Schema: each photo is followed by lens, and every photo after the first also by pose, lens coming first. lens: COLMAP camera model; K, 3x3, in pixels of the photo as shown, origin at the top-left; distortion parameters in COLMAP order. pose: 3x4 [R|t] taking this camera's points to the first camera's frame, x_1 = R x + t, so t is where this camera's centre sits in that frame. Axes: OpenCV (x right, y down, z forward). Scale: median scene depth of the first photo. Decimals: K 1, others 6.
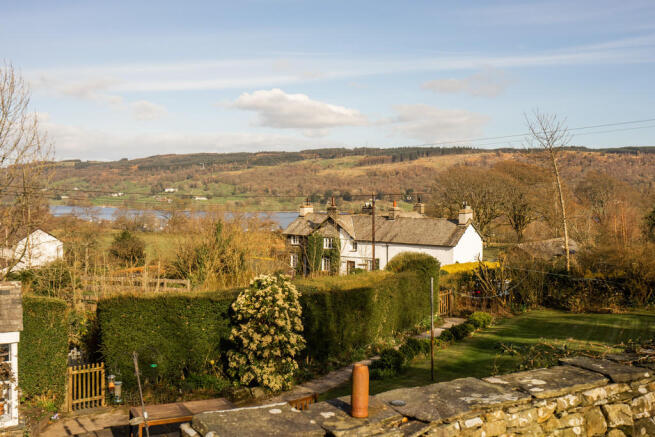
lens RADIAL K [[632.9, 0, 325.3], [0, 632.9, 217.9], [0, 0, 1]] dist [-0.001300, -0.003040]
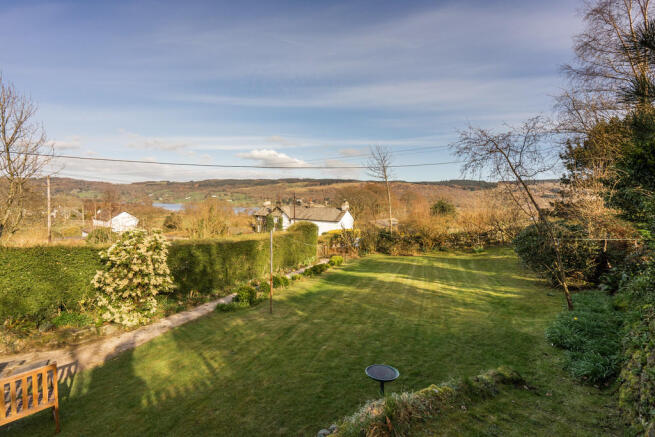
lens RADIAL K [[291.0, 0, 327.5], [0, 291.0, 218.5], [0, 0, 1]] dist [-0.008423, 0.000713]
pose [[0.991409, 0.011314, 0.130307, 0.102111], [-0.014633, 0.999592, 0.024540, 0.028045], [-0.129976, -0.026236, 0.991170, 0.213629]]
